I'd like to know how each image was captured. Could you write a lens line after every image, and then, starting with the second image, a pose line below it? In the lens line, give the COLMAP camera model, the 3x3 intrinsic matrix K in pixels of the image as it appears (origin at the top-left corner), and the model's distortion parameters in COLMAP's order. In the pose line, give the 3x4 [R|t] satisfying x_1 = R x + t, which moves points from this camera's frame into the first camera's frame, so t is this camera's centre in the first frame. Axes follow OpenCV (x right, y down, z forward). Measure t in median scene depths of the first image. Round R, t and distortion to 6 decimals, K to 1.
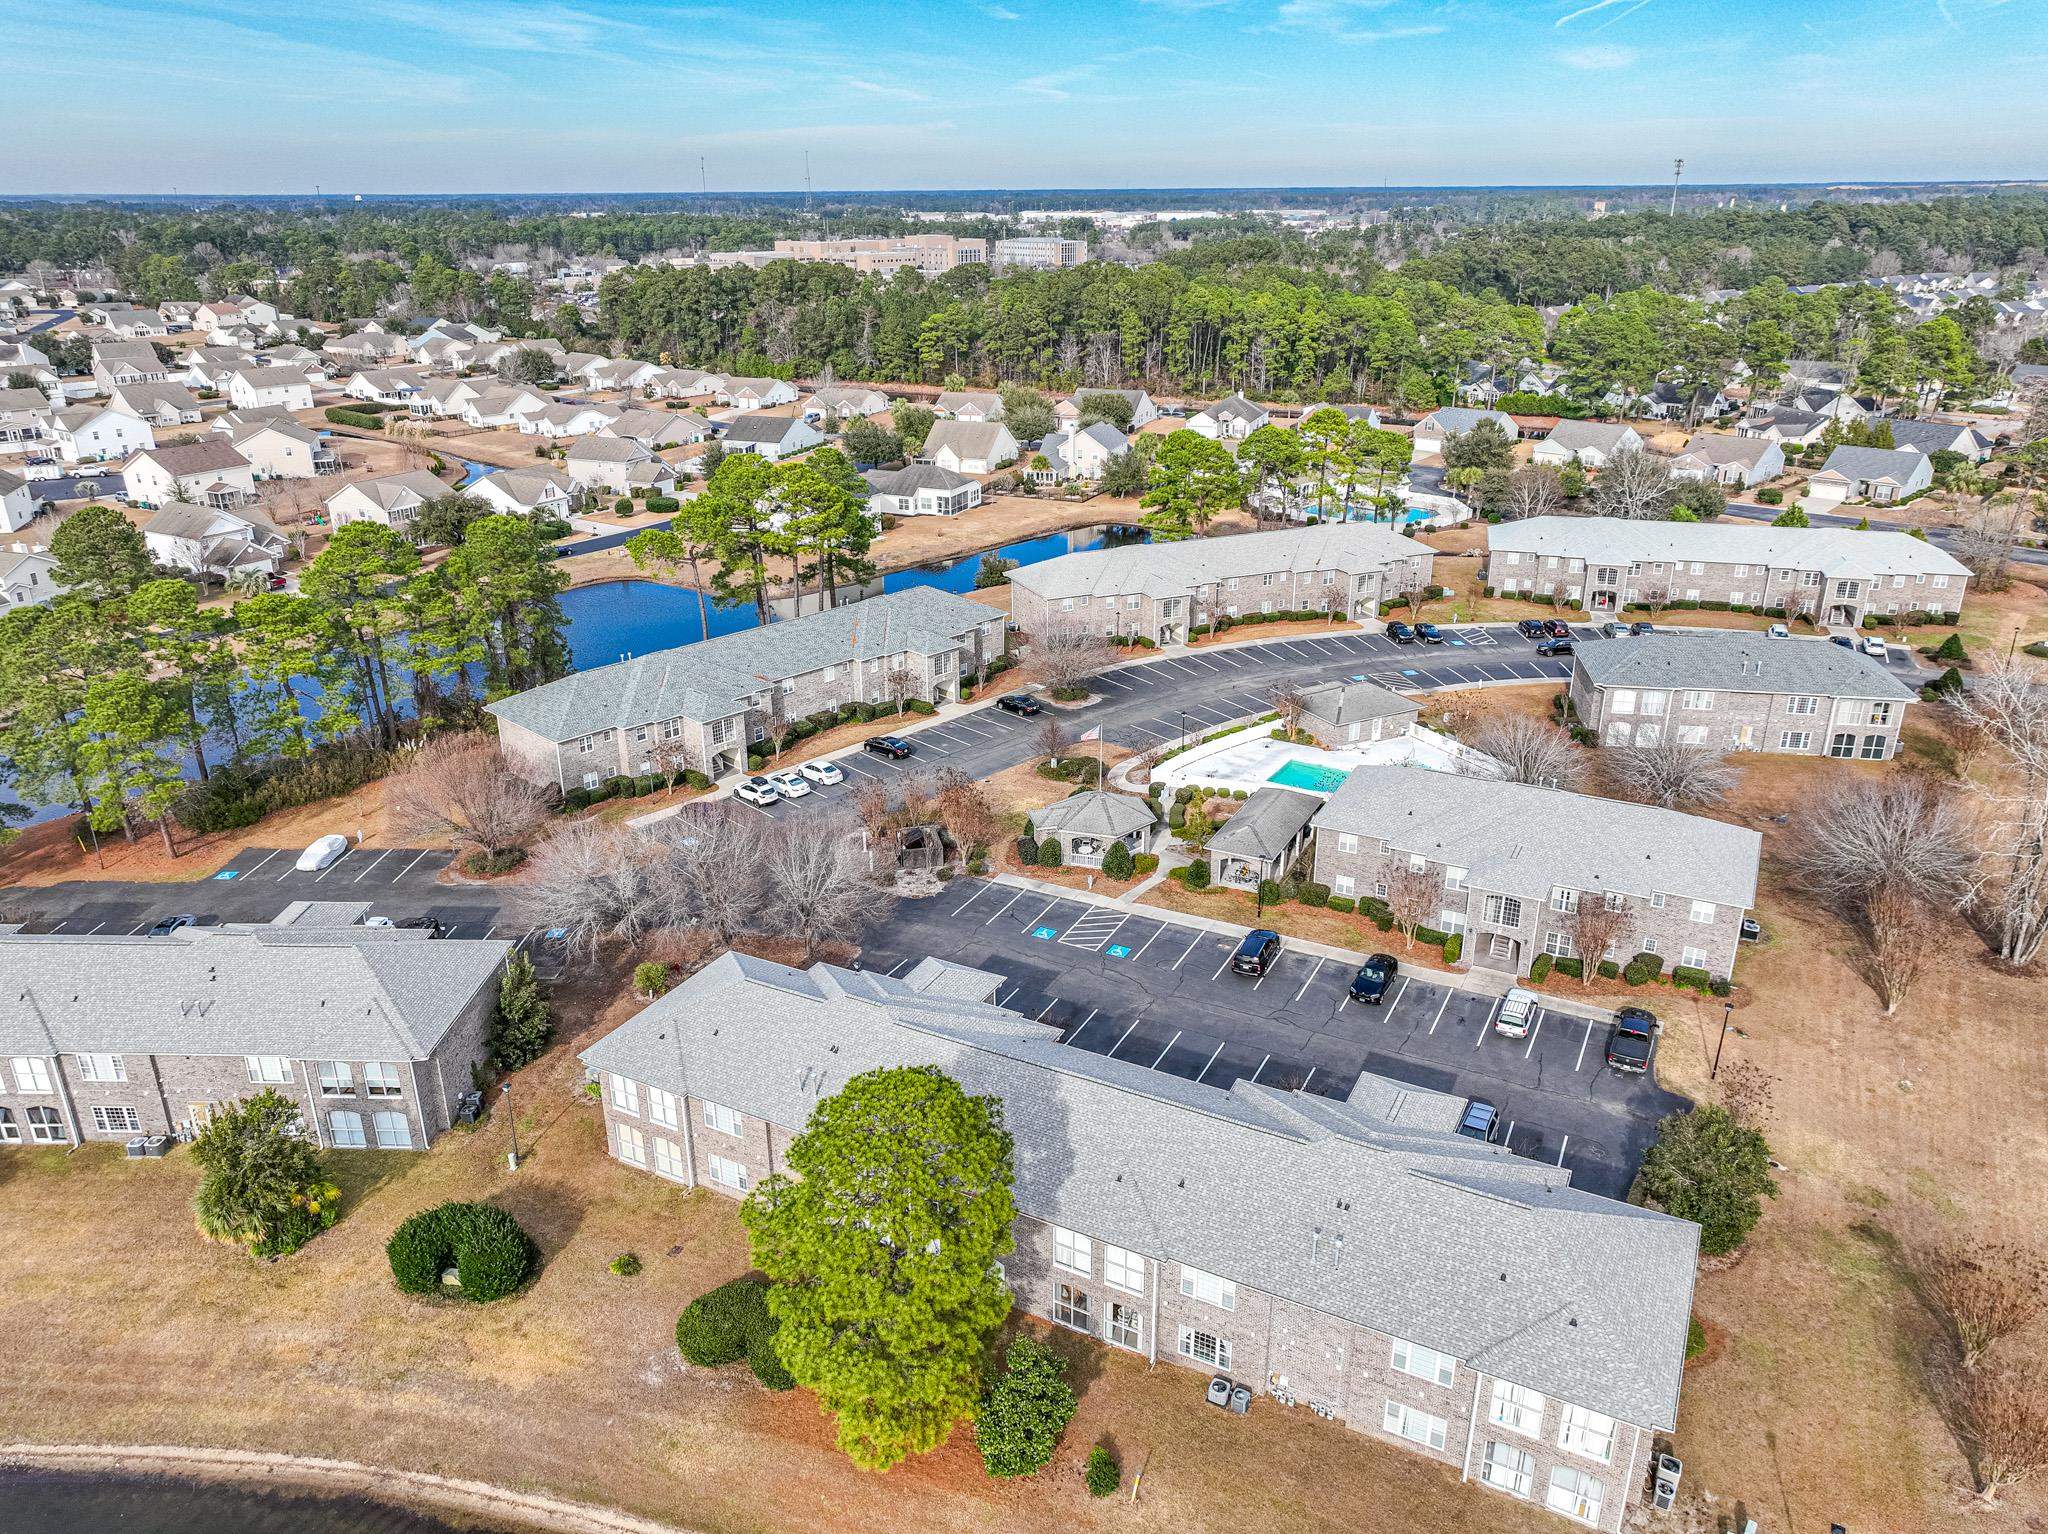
lens RADIAL K [[1441.4, 0, 1023.4], [0, 1441.4, 763.1], [0, 0, 1]] dist [-0.003014, 0.018598]
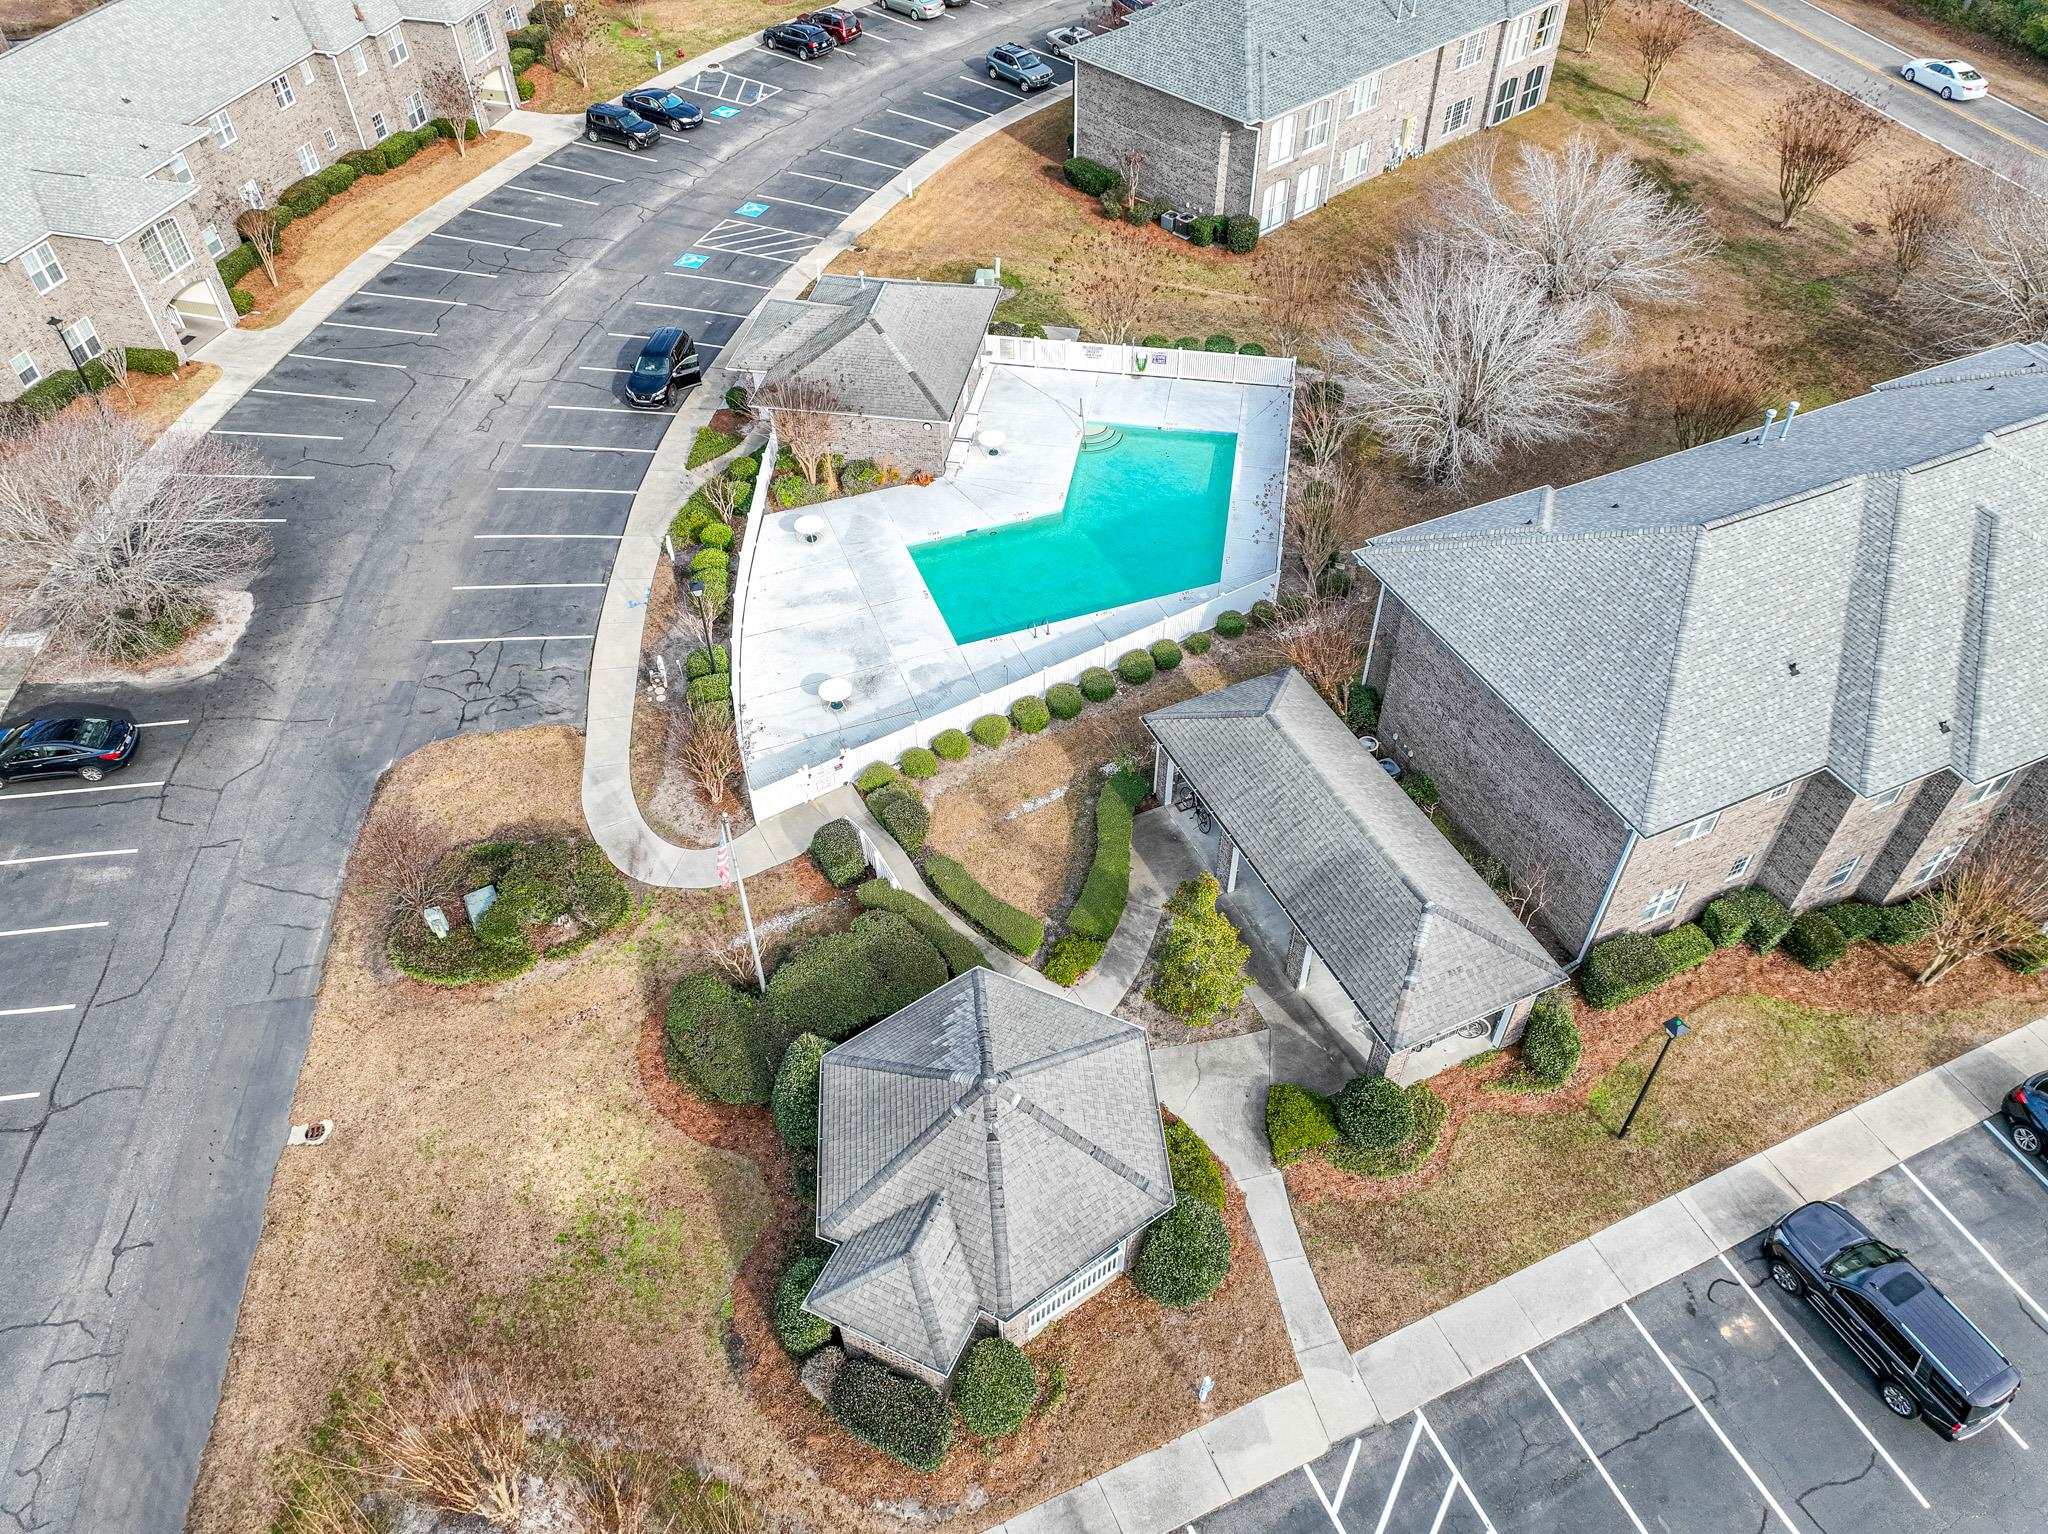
lens RADIAL K [[1441.4, 0, 1023.4], [0, 1441.4, 763.1], [0, 0, 1]] dist [-0.003014, 0.018598]
pose [[0.614092, -0.558860, 0.557285, -0.045584], [0.299287, 0.818266, 0.490783, -0.117445], [-0.730287, -0.134598, 0.669750, 0.573242]]
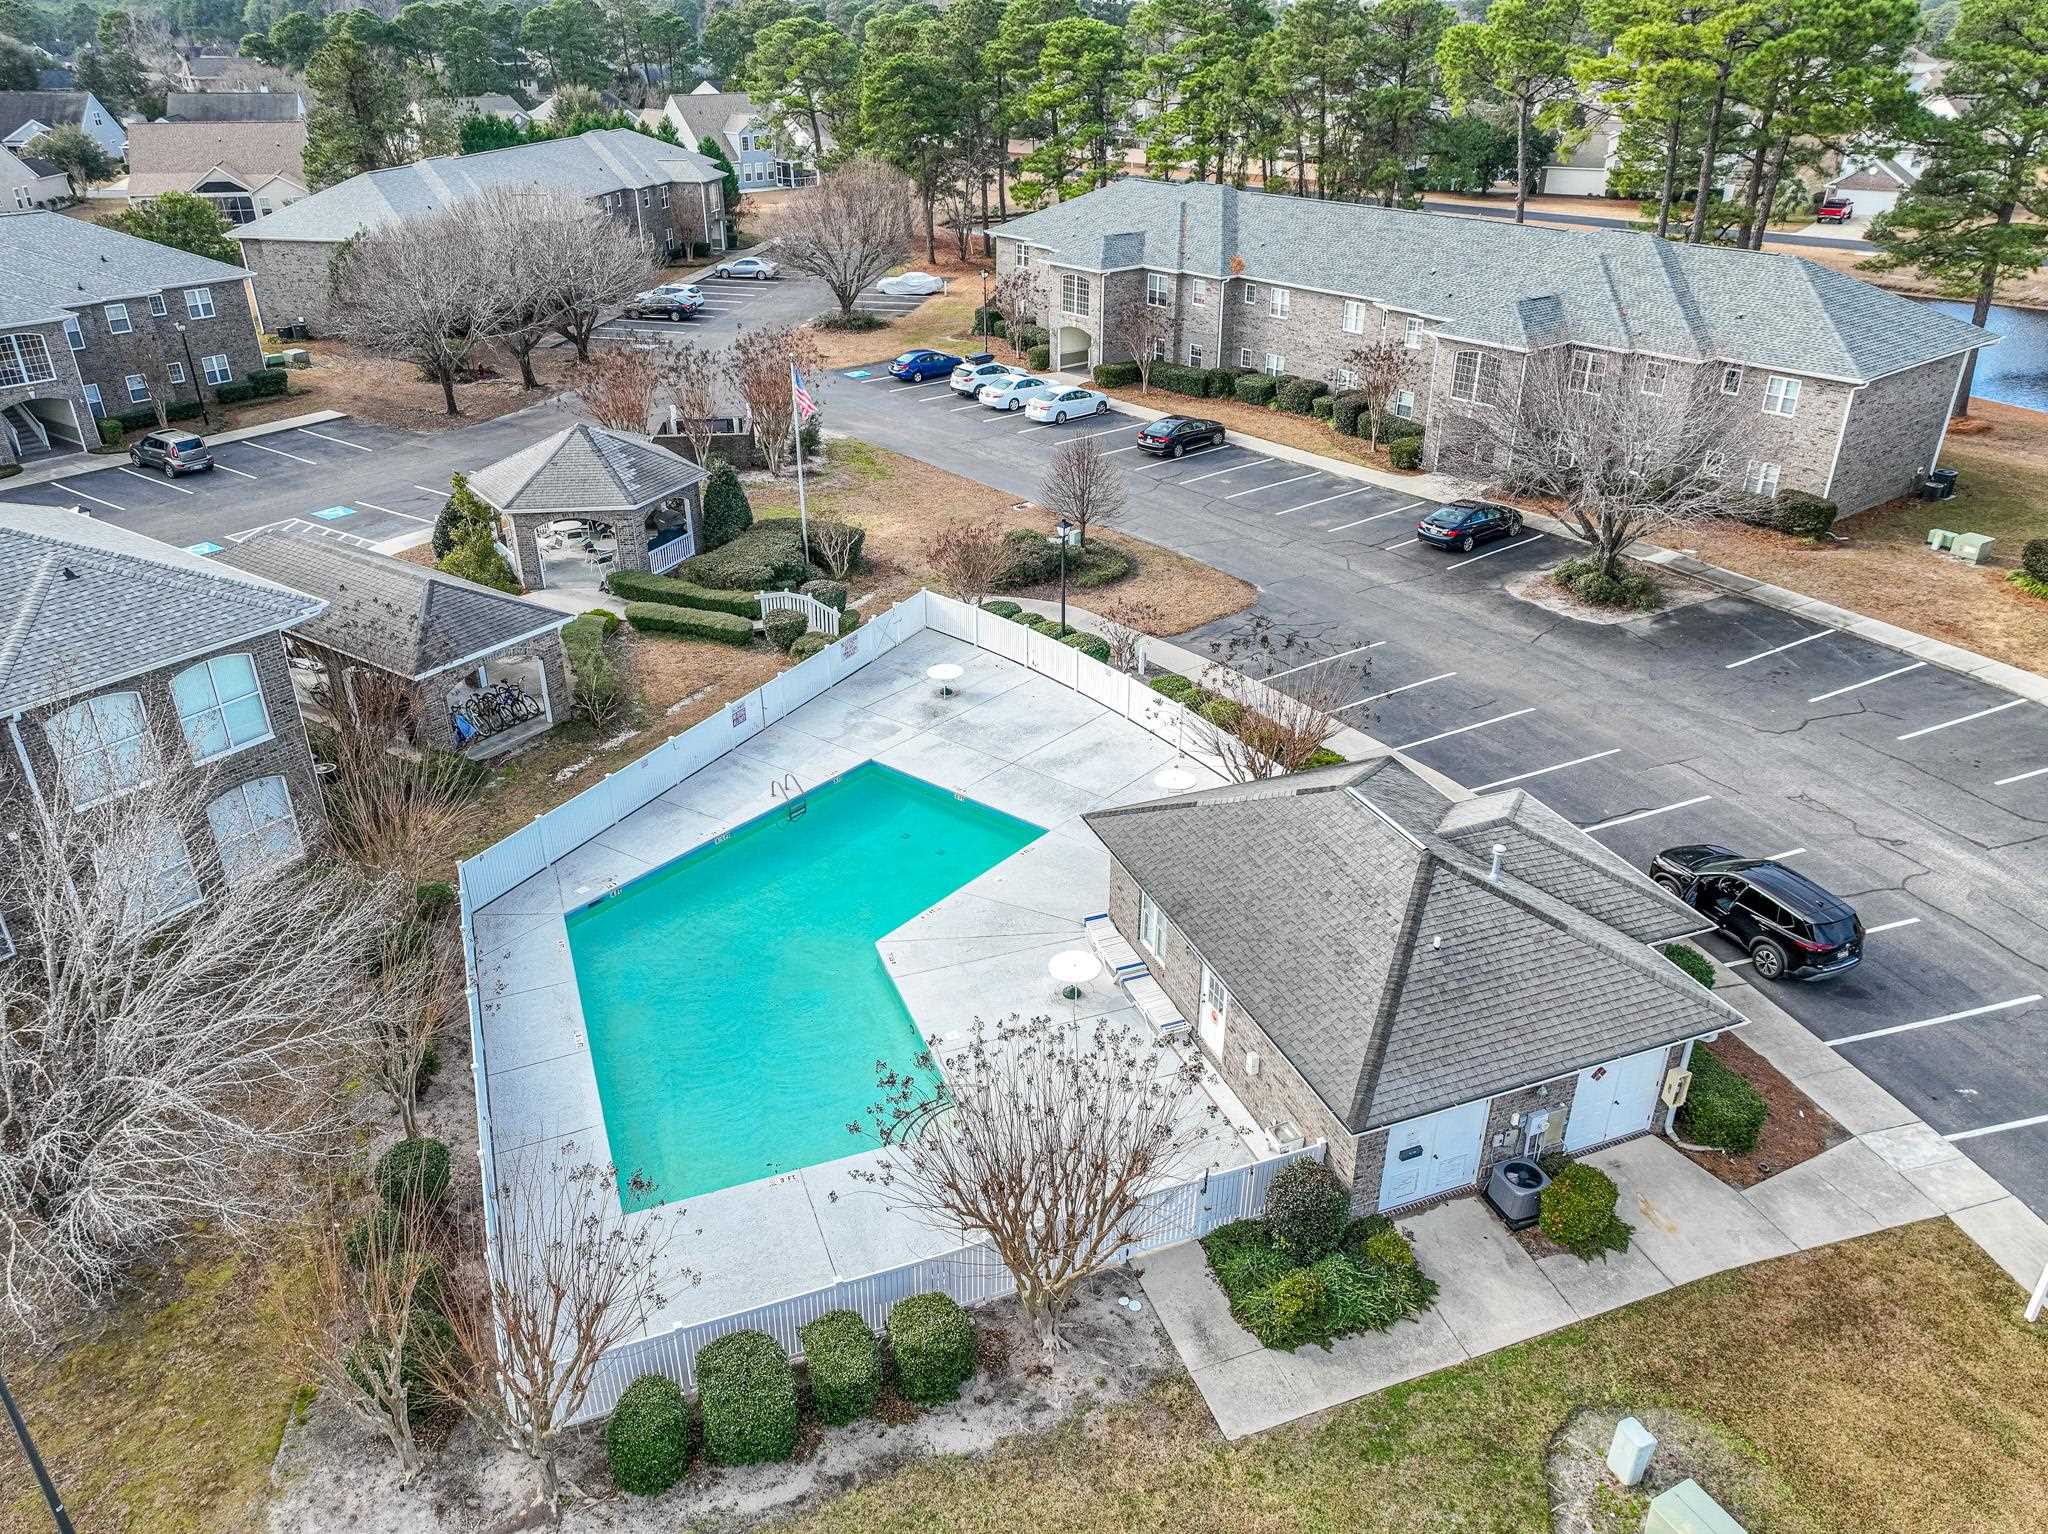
lens RADIAL K [[1441.4, 0, 1023.4], [0, 1441.4, 763.1], [0, 0, 1]] dist [-0.003014, 0.018598]
pose [[-0.123042, 0.464009, -0.877244, 0.351328], [-0.372040, 0.797926, 0.474237, -0.116137], [0.920025, 0.384721, 0.074451, 0.803914]]
